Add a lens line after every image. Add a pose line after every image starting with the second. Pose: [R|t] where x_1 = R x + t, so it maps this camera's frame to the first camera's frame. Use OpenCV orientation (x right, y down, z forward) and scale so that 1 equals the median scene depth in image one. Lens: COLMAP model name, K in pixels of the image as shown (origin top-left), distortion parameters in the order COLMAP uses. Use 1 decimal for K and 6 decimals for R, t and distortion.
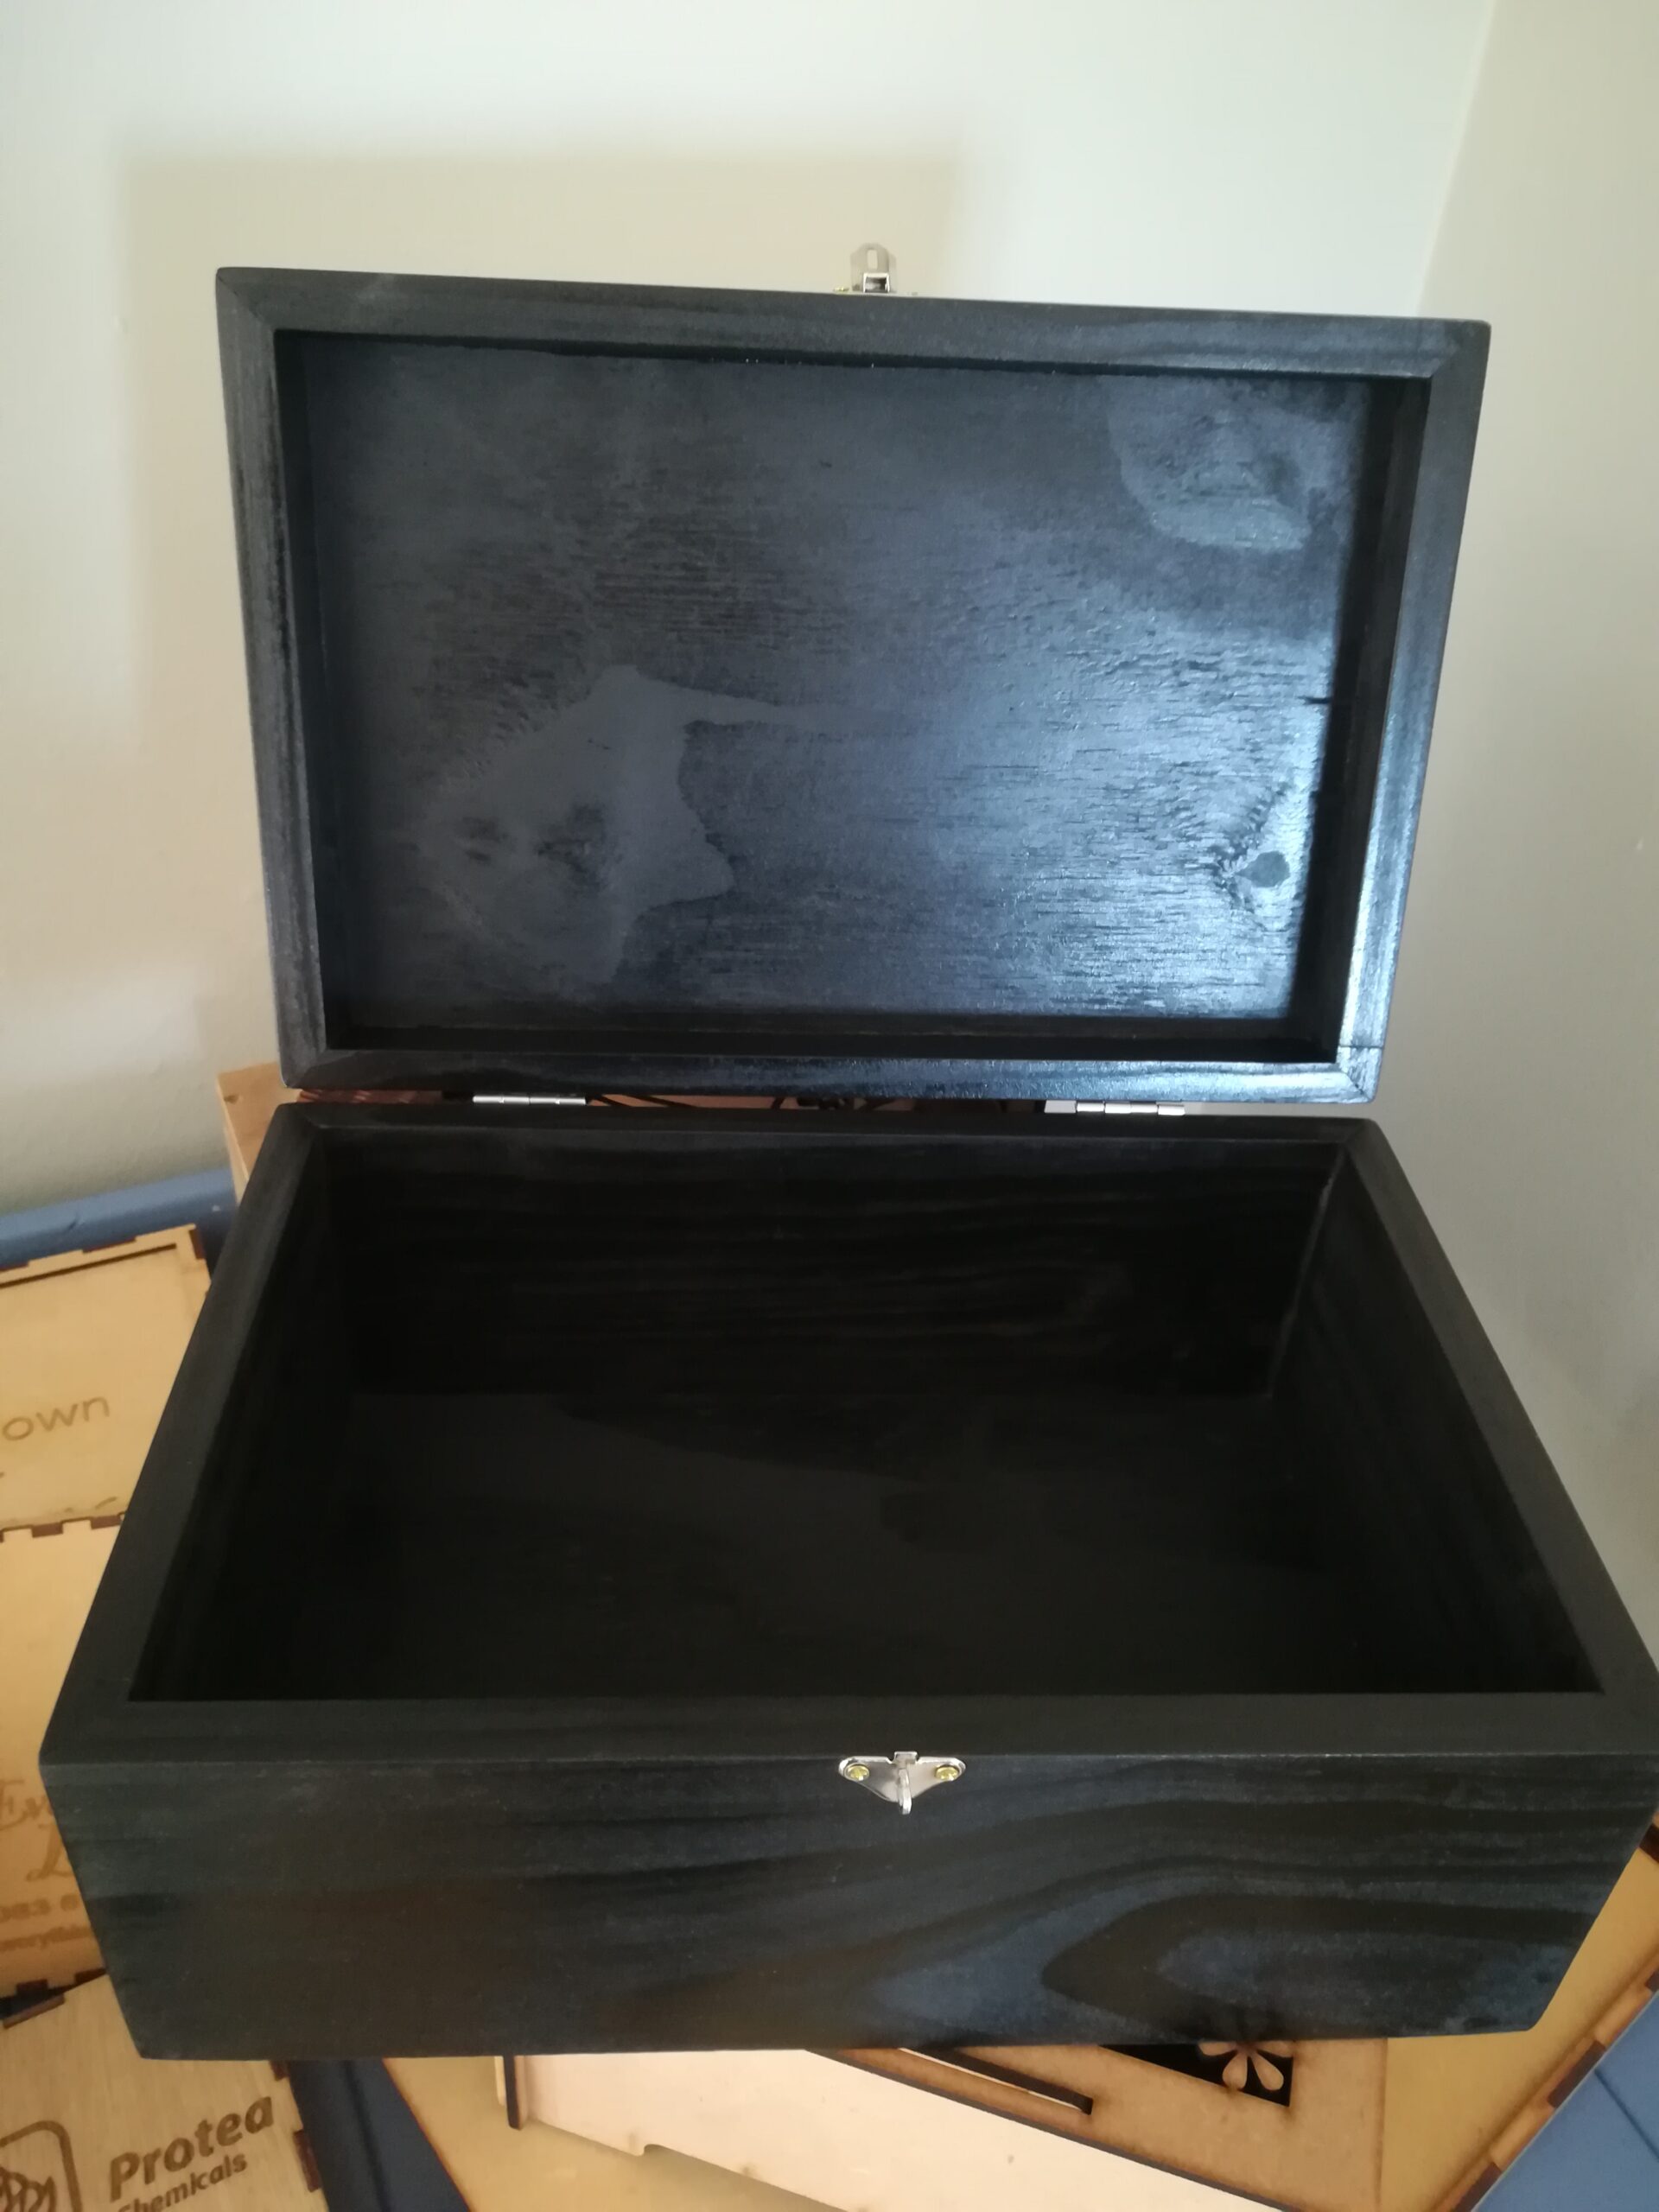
lens RADIAL K [[1706.7, 0, 829.5], [0, 1706.7, 1106.0], [0, 0, 1]] dist [0.042127, -0.071660]
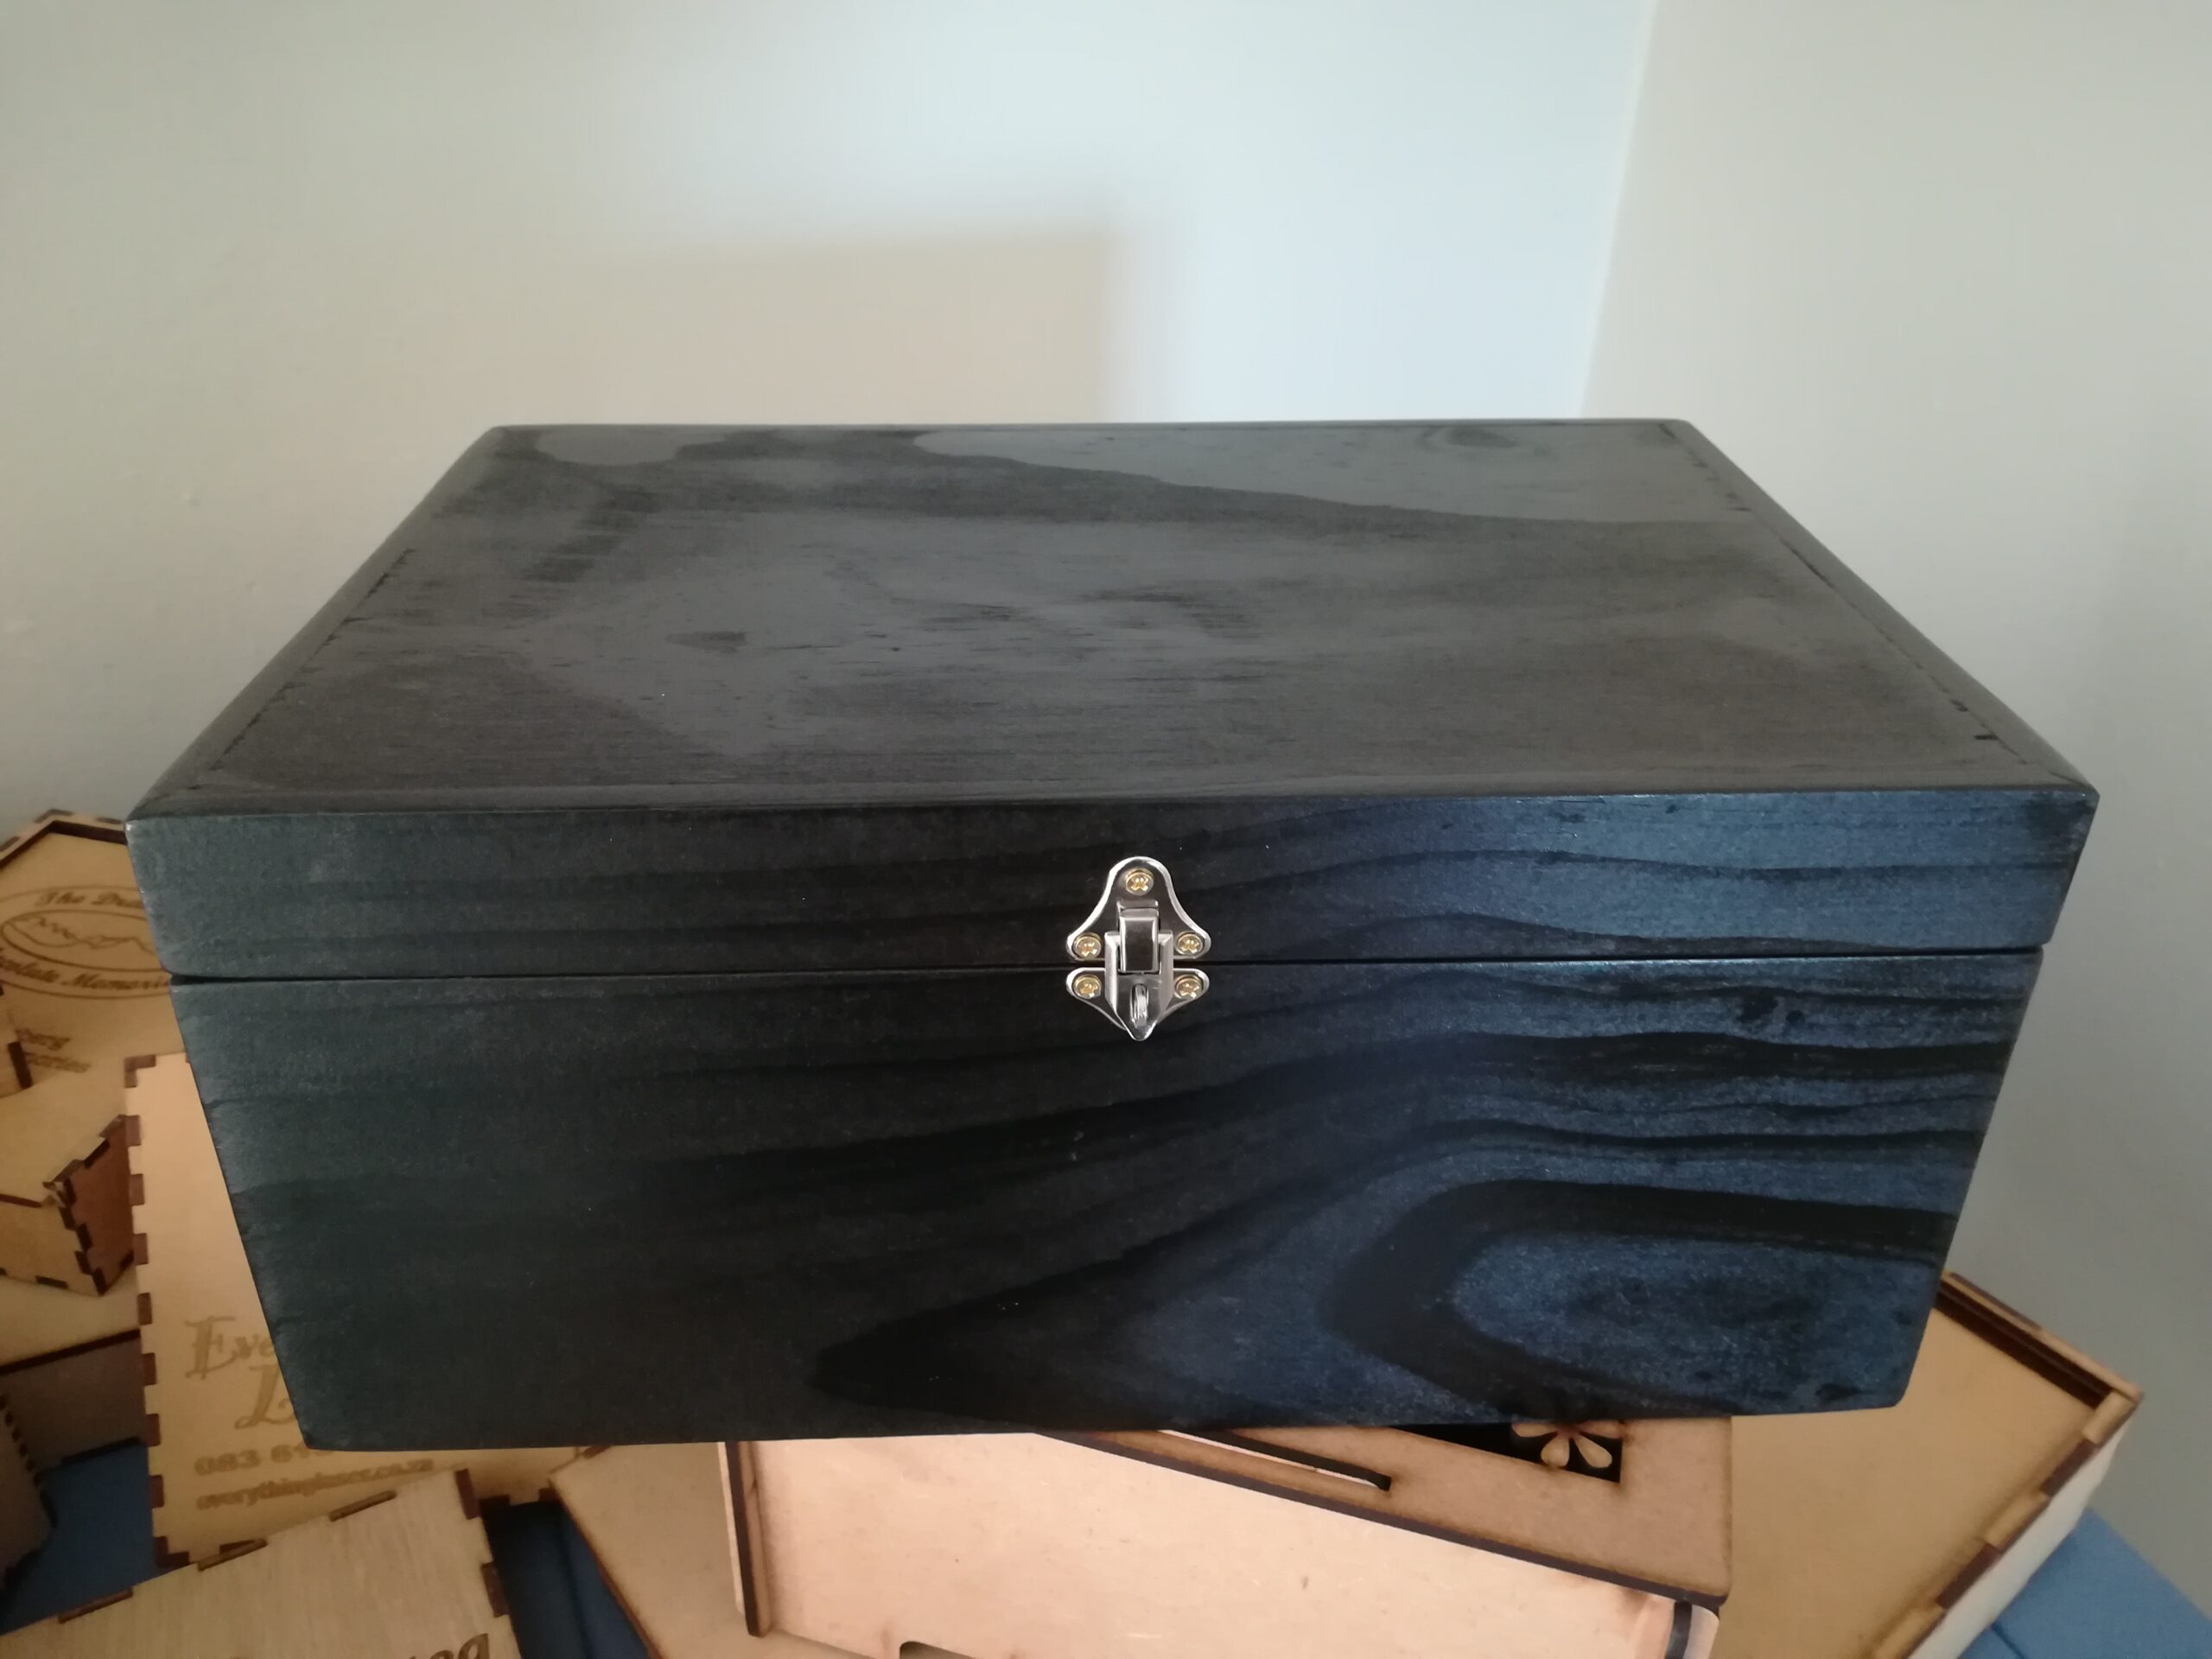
lens RADIAL K [[1706.7, 0, 1112.0], [0, 1706.7, 821.9], [0, 0, 1]] dist [0.042127, -0.071660]
pose [[0.998982, -0.037592, -0.024917, 0.045785], [0.034609, 0.993227, -0.110913, 0.337070], [0.028918, 0.109937, 0.993518, 0.094464]]
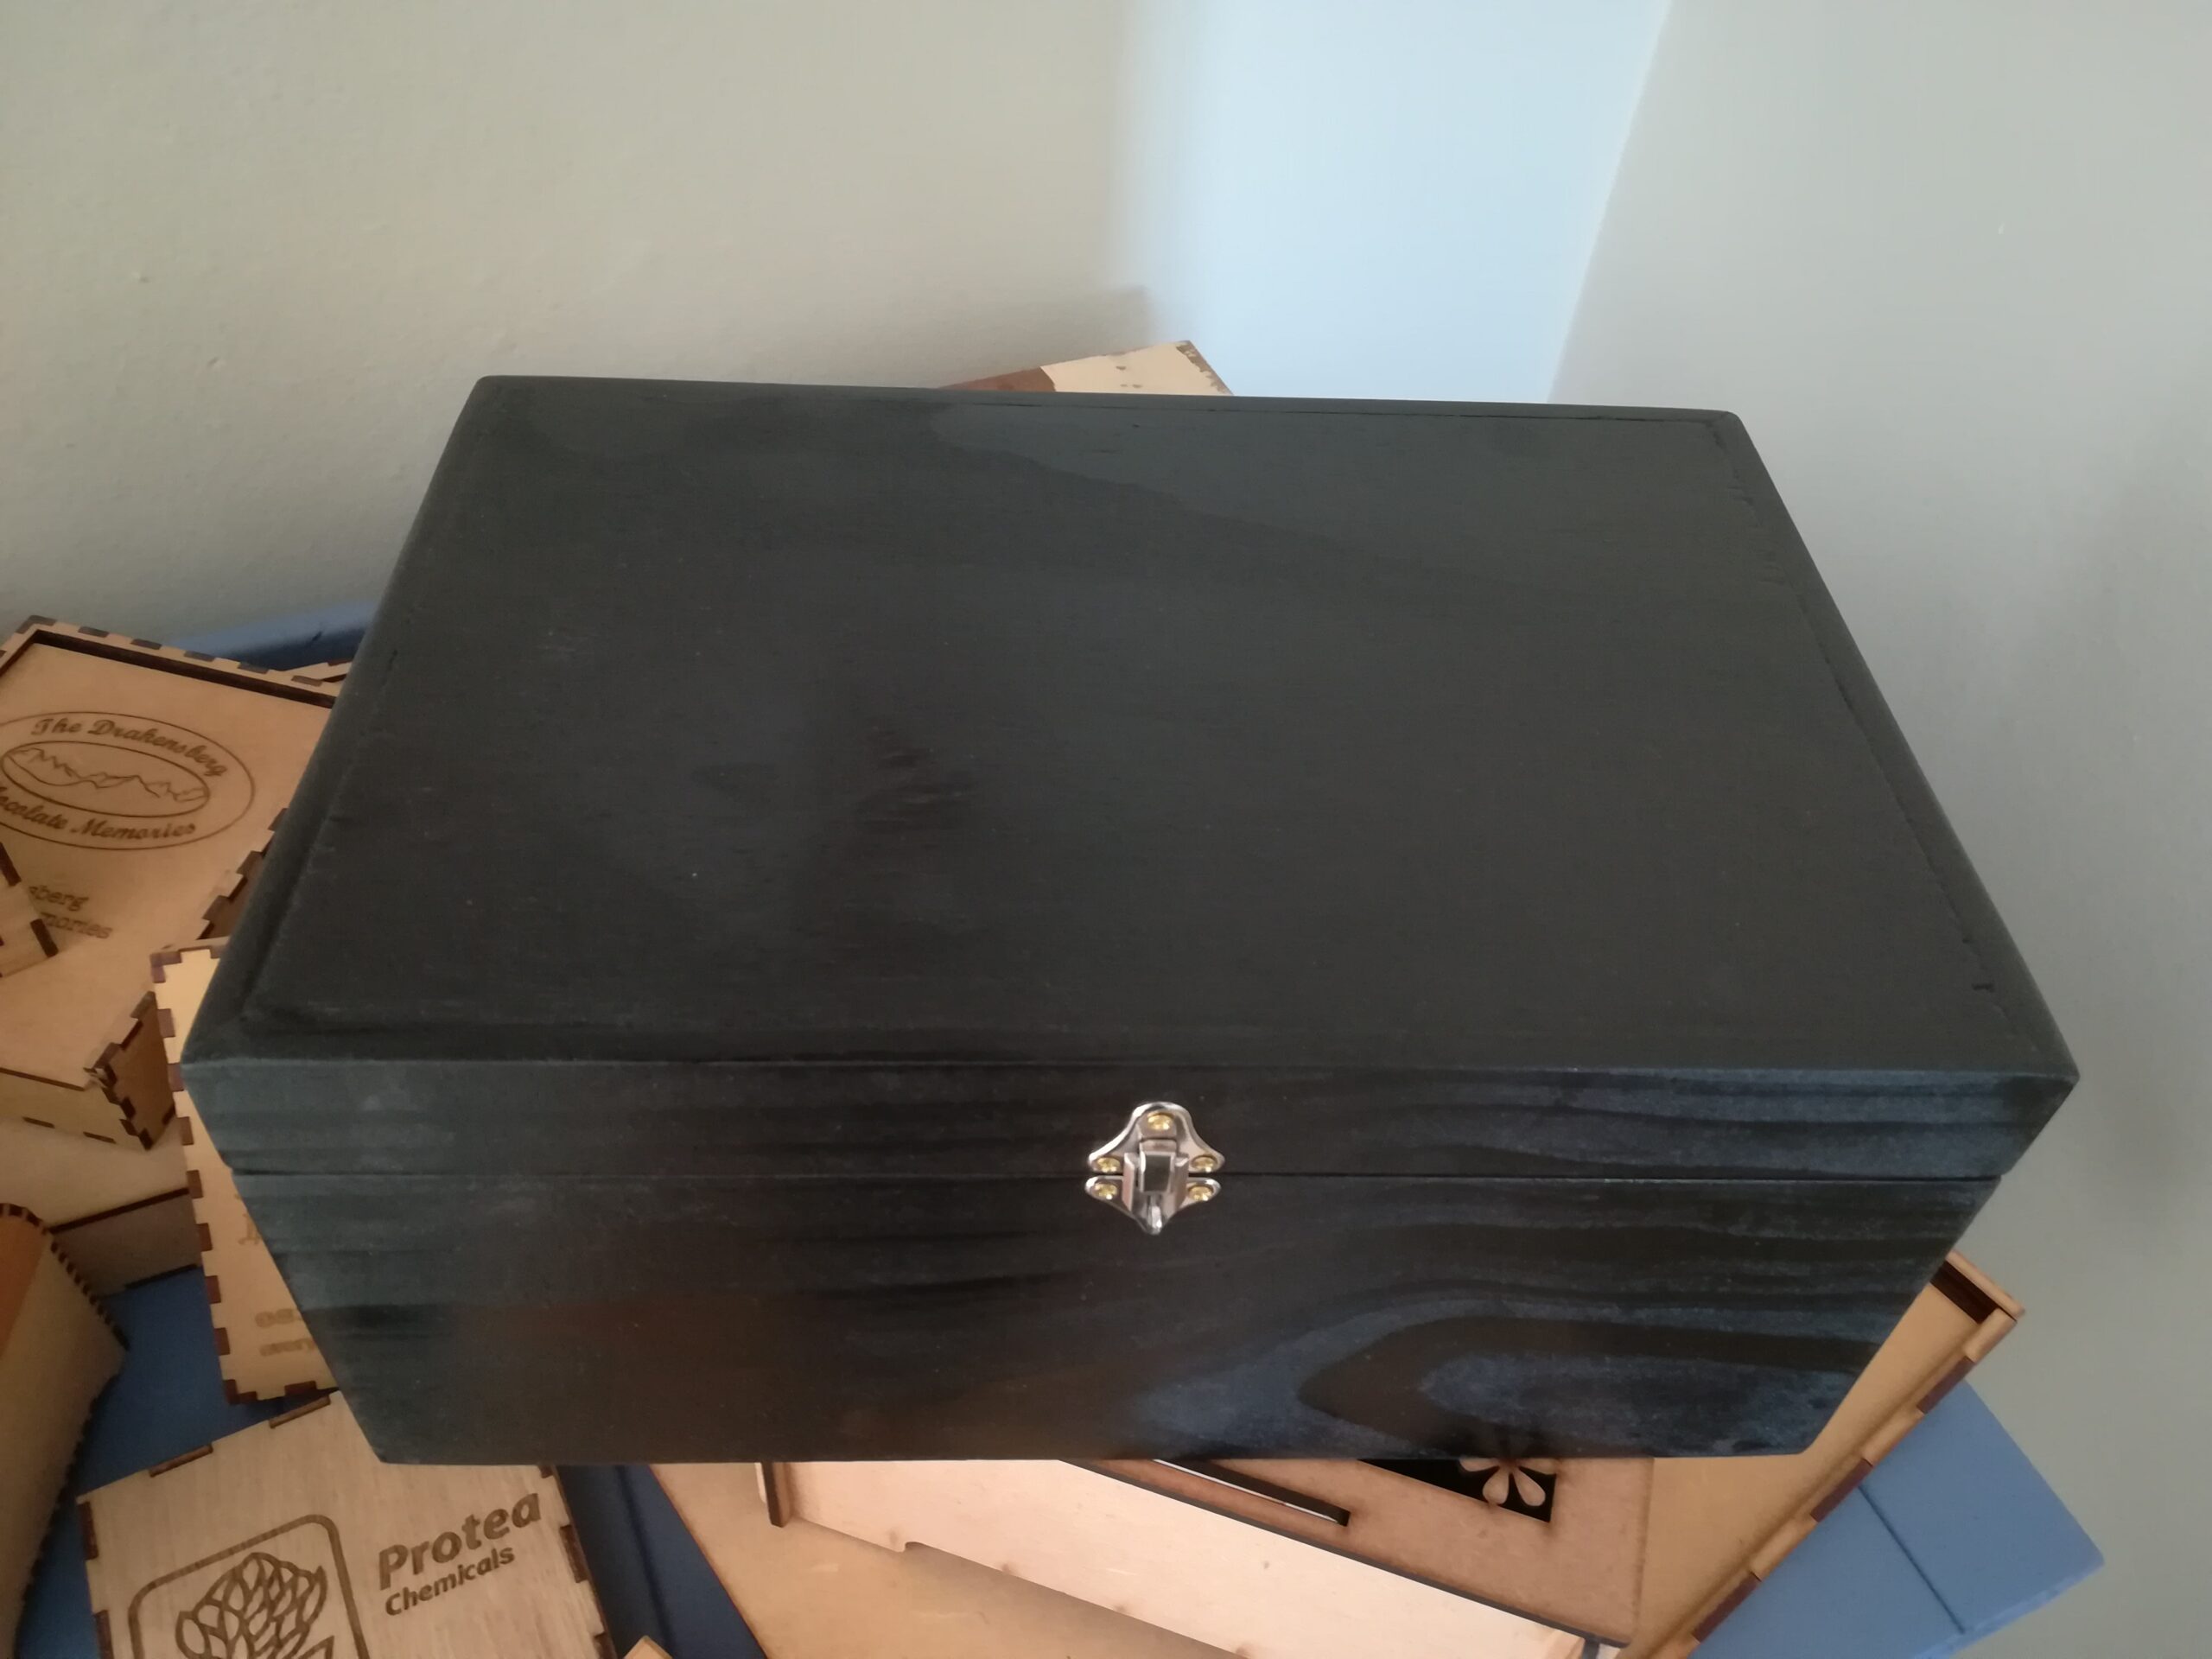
lens RADIAL K [[1706.7, 0, 1112.0], [0, 1706.7, 821.9], [0, 0, 1]] dist [0.042127, -0.071660]
pose [[0.999892, 0.009341, -0.011384, 0.024402], [-0.007432, 0.987495, 0.157478, 0.033691], [0.012713, -0.157376, 0.987457, 0.087997]]
